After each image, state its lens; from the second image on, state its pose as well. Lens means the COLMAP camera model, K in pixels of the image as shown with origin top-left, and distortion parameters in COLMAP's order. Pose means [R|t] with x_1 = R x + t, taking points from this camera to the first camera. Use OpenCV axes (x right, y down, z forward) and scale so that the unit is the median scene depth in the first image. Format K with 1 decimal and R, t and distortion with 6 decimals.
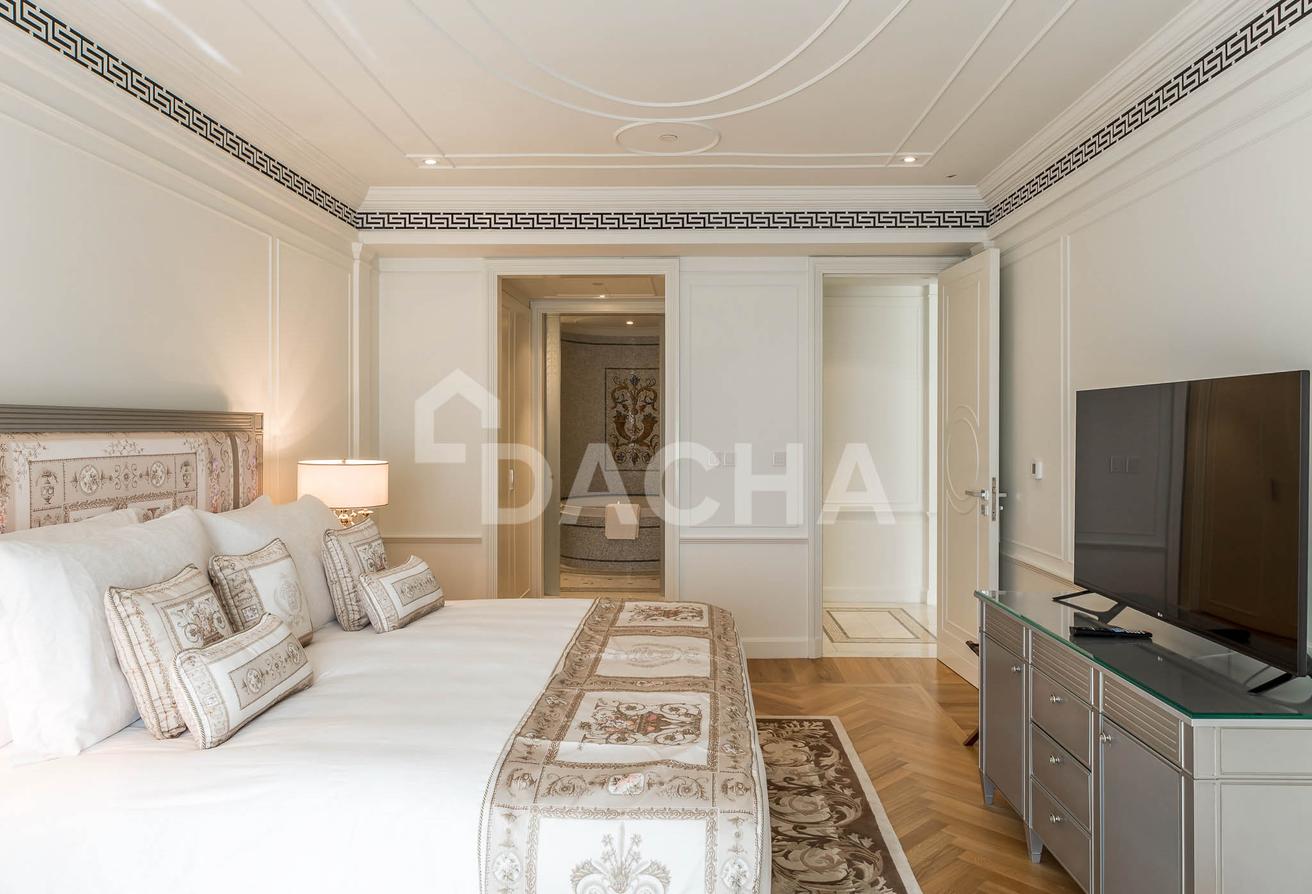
lens RADIAL K [[923.2, 0, 658.9], [0, 923.2, 414.4], [0, 0, 1]] dist [0.006049, 0.000282]
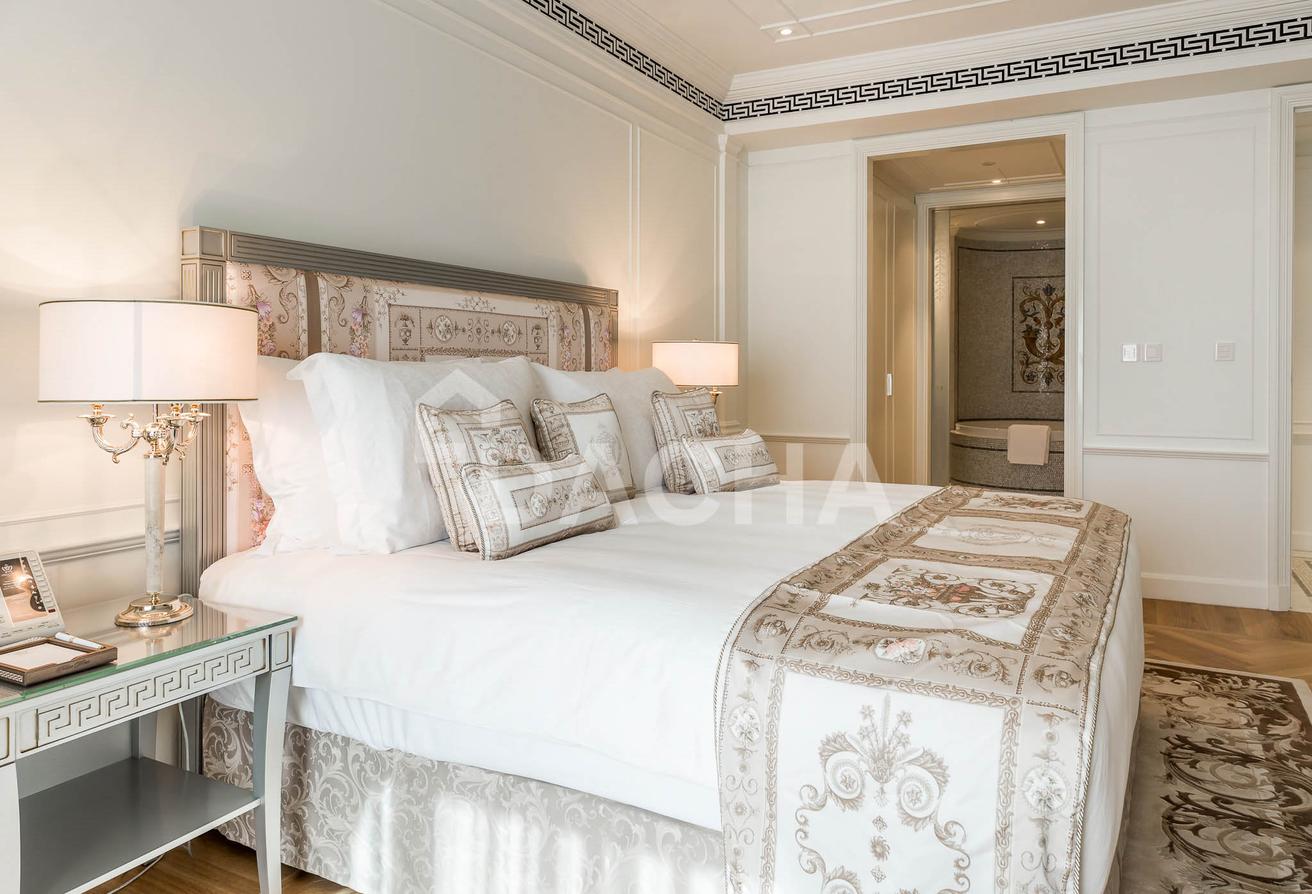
lens RADIAL K [[909.8, 0, 636.9], [0, 909.8, 363.9], [0, 0, 1]] dist [0.005147, 0.001092]
pose [[0.888821, 0.004481, -0.458232, 0.074883], [-0.003161, 0.999988, 0.003648, 0.103483], [0.458243, -0.001793, 0.888825, 0.145696]]
